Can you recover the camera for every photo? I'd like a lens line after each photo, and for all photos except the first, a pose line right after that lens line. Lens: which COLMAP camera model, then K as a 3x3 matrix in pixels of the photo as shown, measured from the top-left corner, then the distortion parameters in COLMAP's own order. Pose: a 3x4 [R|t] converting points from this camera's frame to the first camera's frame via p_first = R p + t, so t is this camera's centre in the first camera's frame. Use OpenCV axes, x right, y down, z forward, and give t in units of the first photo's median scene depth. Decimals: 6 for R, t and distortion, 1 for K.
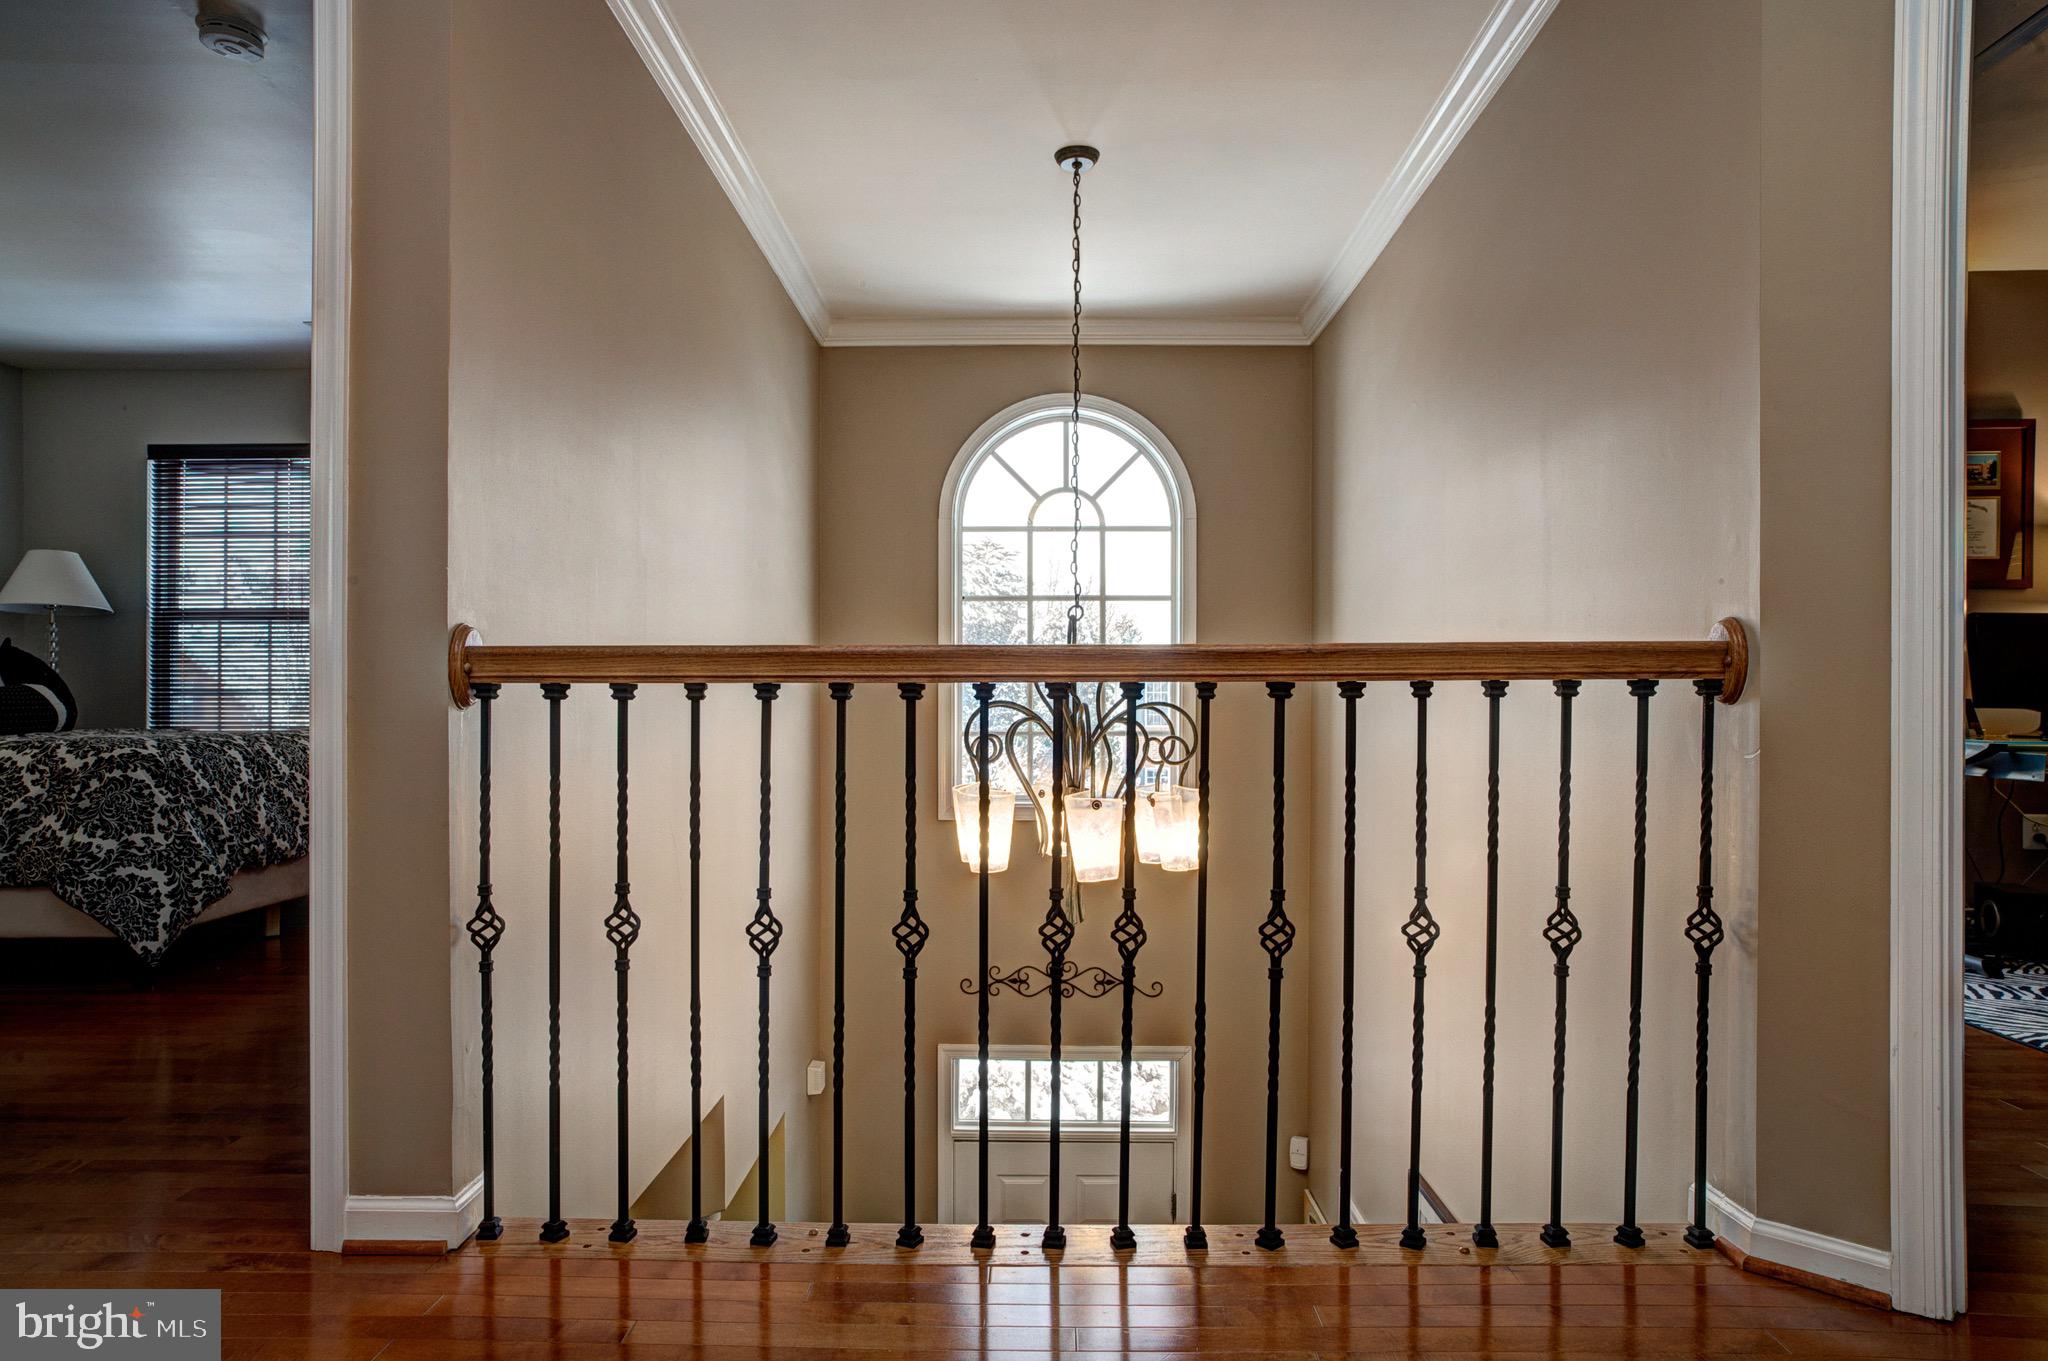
lens RADIAL K [[1297.6, 0, 1050.4], [0, 1297.6, 670.0], [0, 0, 1]] dist [-0.095505, 0.084891]
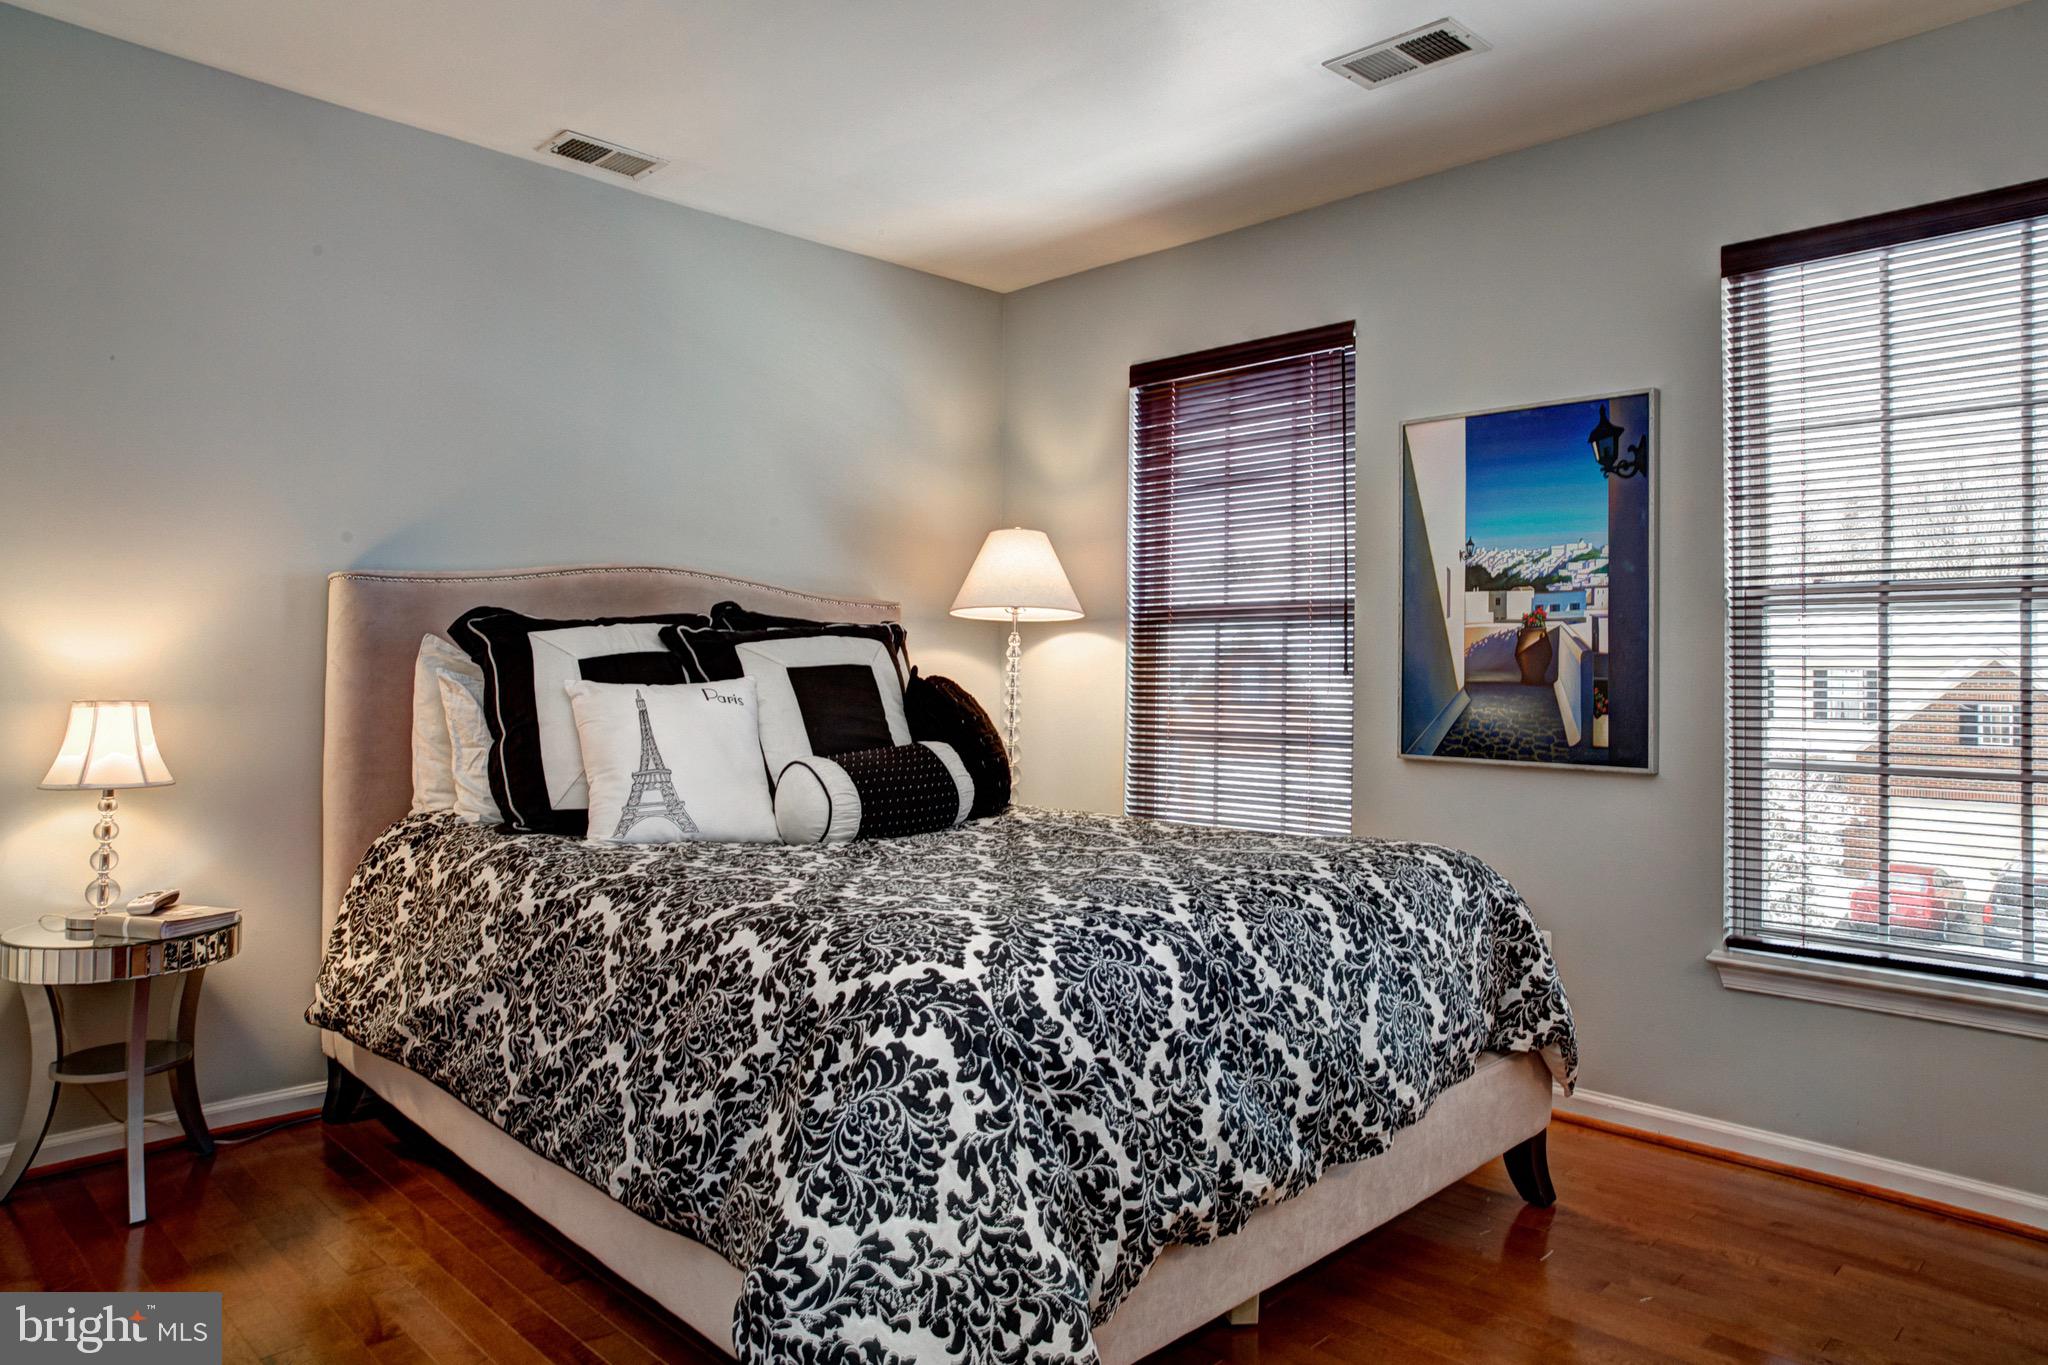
lens RADIAL K [[1297.6, 0, 1050.4], [0, 1297.6, 672.0], [0, 0, 1]] dist [-0.095505, 0.084891]
pose [[0.719051, 0.011788, -0.694857, -0.389732], [0.003279, 0.999787, 0.020354, -0.041459], [0.694949, -0.016914, 0.718860, 0.698002]]
